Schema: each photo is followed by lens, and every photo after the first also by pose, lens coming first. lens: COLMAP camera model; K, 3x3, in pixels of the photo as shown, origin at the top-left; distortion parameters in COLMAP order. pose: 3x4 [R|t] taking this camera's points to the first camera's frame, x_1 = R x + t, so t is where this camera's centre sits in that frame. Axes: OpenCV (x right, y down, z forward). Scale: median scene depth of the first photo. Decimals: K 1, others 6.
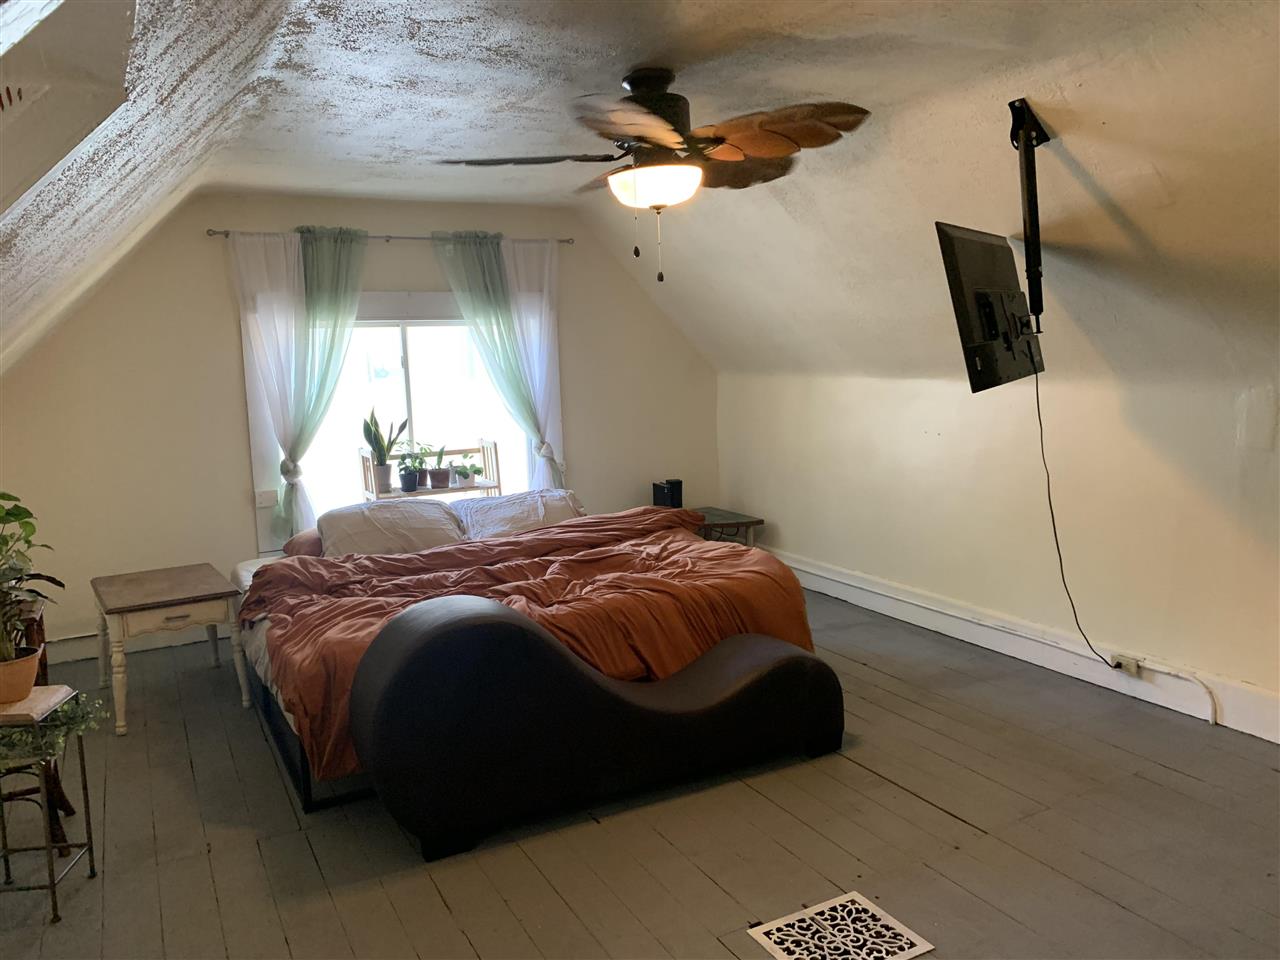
lens RADIAL K [[995.2, 0, 587.6], [0, 995.2, 493.9], [0, 0, 1]] dist [0.094998, -0.272813]
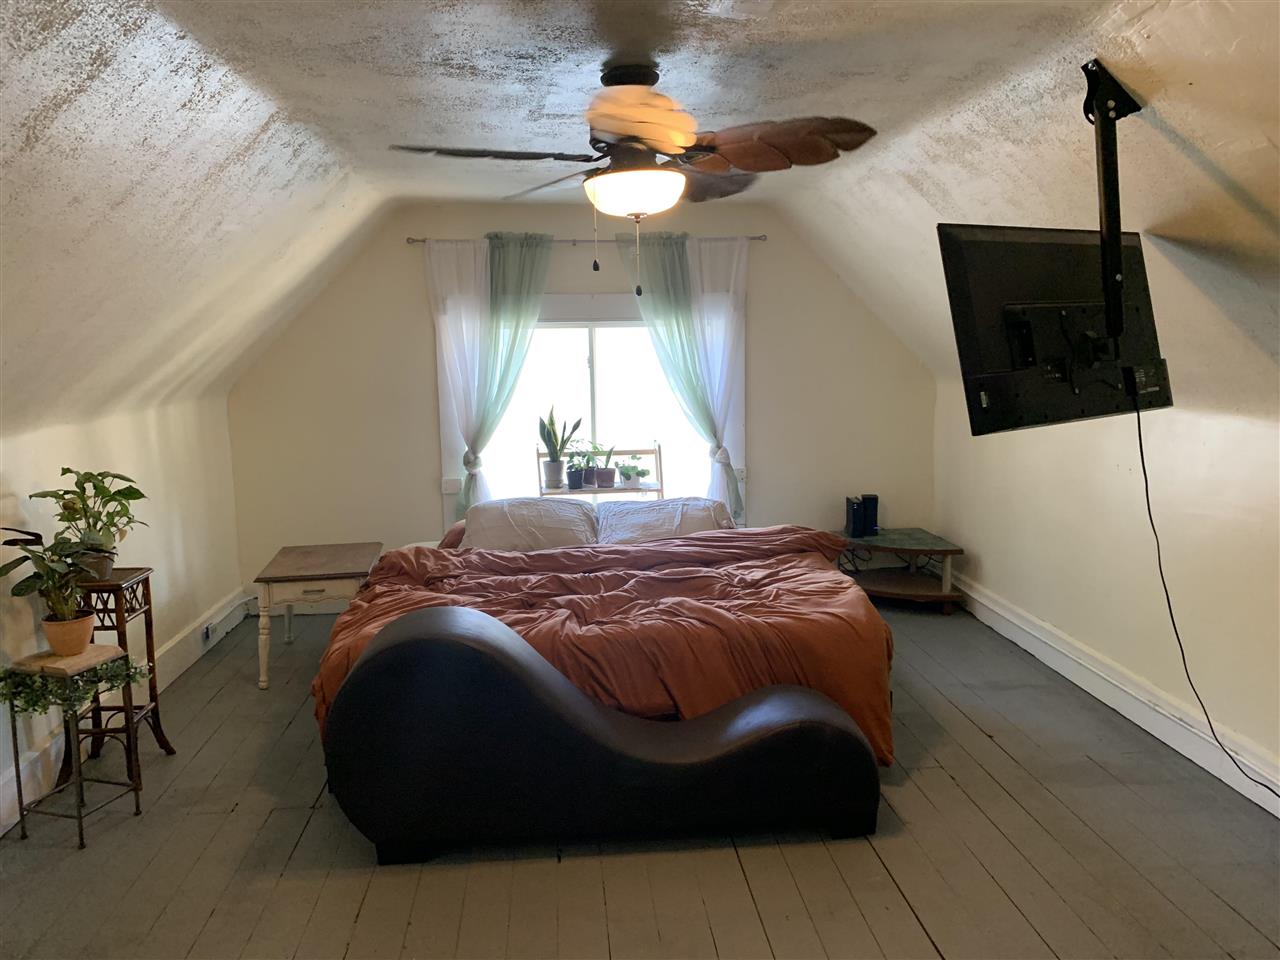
lens RADIAL K [[974.0, 0, 634.4], [0, 974.0, 472.7], [0, 0, 1]] dist [0.118927, -0.265514]
pose [[0.920748, 0.068224, -0.384146, 0.271067], [-0.067268, 0.997608, 0.015942, -0.040533], [0.384314, 0.011162, 0.923135, 0.102768]]
